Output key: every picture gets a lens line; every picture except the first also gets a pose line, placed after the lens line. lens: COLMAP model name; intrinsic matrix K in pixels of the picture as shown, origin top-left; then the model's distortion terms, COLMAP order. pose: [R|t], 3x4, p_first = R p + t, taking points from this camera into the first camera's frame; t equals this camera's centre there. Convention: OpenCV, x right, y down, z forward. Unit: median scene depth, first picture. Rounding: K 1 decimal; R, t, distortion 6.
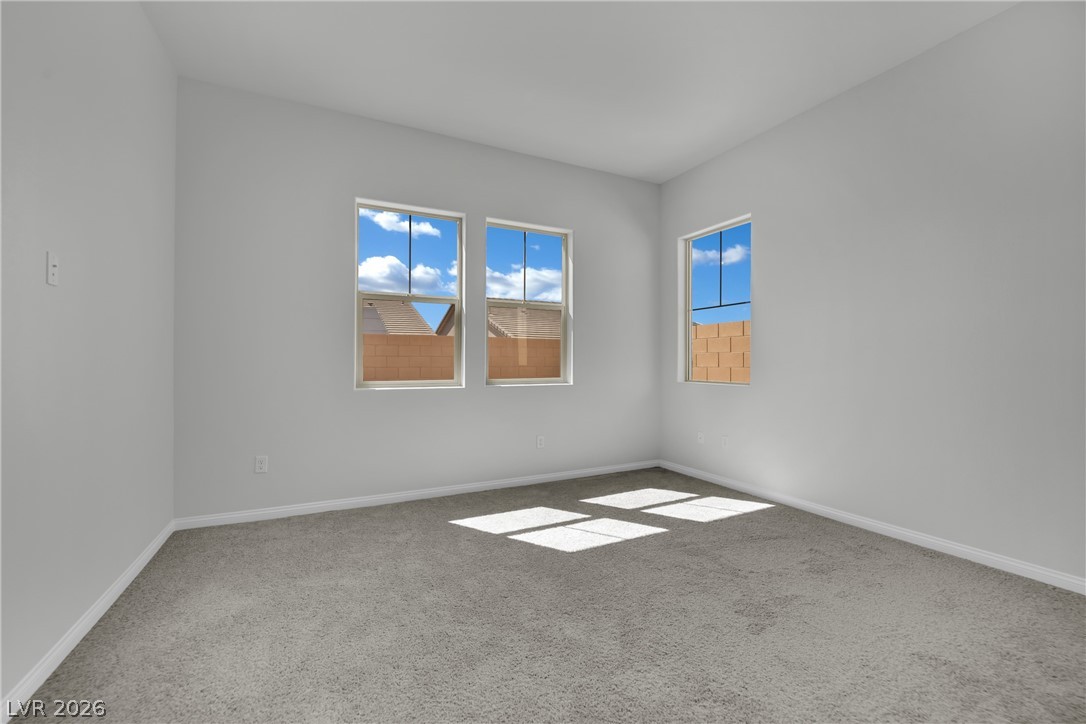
lens RADIAL K [[453.3, 0, 536.8], [0, 453.3, 359.1], [0, 0, 1]] dist [0.000642, -0.000021]
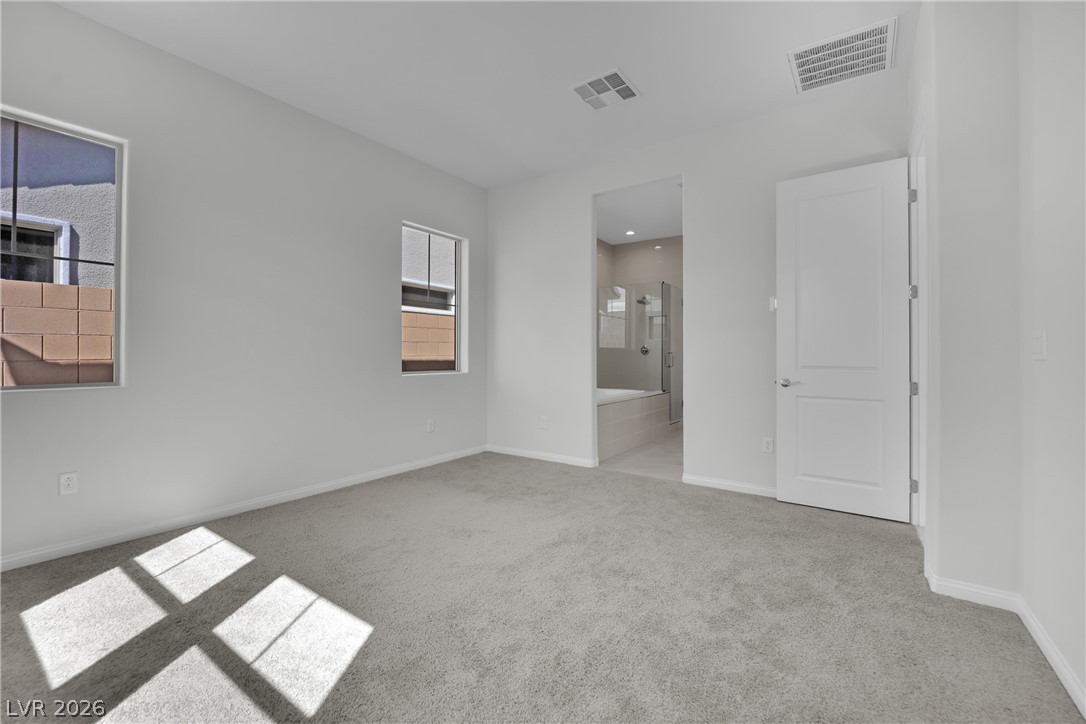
lens RADIAL K [[453.3, 0, 536.8], [0, 453.3, 359.1], [0, 0, 1]] dist [0.000642, -0.000021]
pose [[-0.477988, -0.001100, 0.878366, -1.006813], [-0.008834, 0.999955, -0.003556, 0.025456], [-0.878322, -0.009459, -0.477976, 1.727667]]
